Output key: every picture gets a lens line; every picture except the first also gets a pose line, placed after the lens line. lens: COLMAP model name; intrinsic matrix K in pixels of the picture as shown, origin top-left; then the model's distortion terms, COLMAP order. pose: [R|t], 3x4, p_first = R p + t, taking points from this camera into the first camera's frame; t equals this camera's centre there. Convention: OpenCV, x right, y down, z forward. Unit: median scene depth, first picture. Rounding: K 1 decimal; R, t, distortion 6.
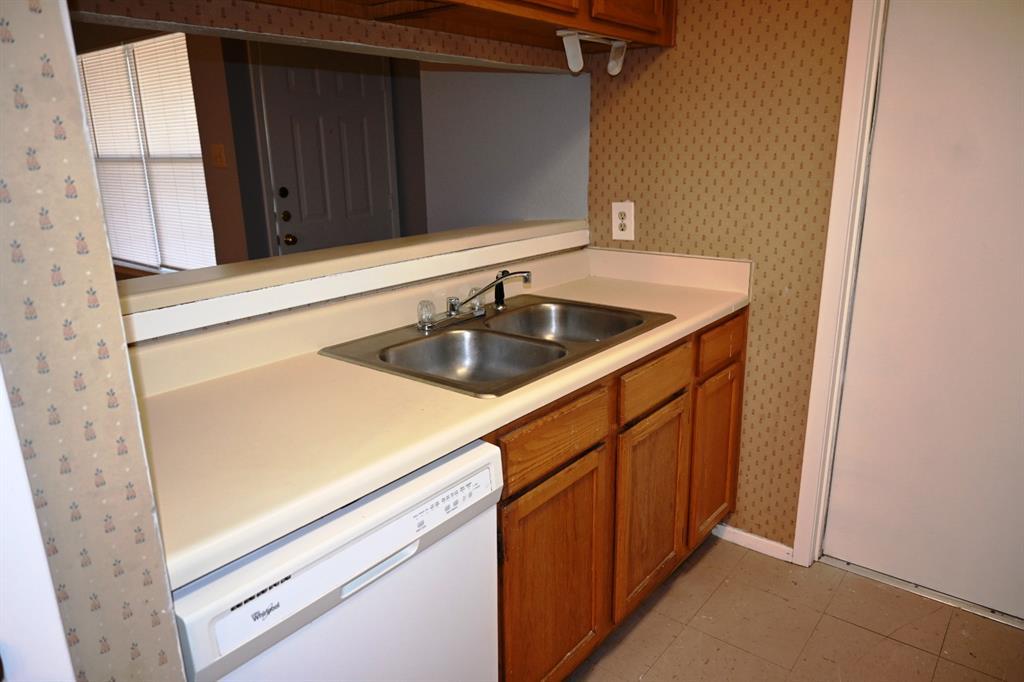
lens RADIAL K [[700.1, 0, 512.4], [0, 700.1, 339.7], [0, 0, 1]] dist [-0.009528, -0.000047]
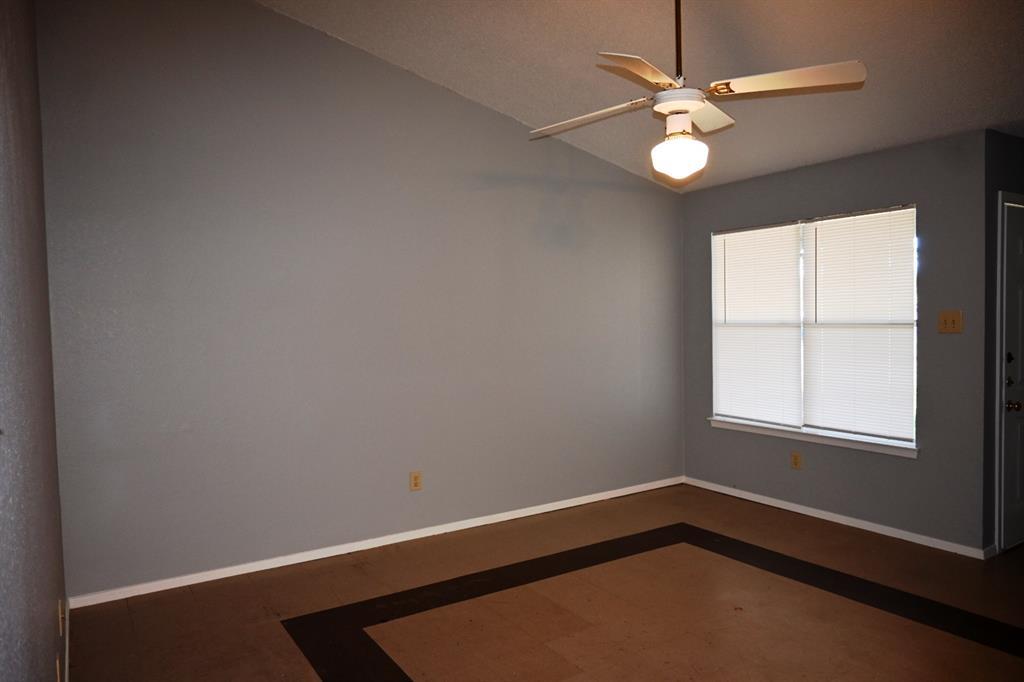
lens RADIAL K [[700.1, 0, 510.4], [0, 700.1, 348.5], [0, 0, 1]] dist [-0.009528, -0.000047]
pose [[0.949613, 0.018776, -0.312862, -0.642532], [-0.088424, 0.973705, -0.209954, 0.040193], [0.300693, 0.227039, 0.926303, -0.109737]]
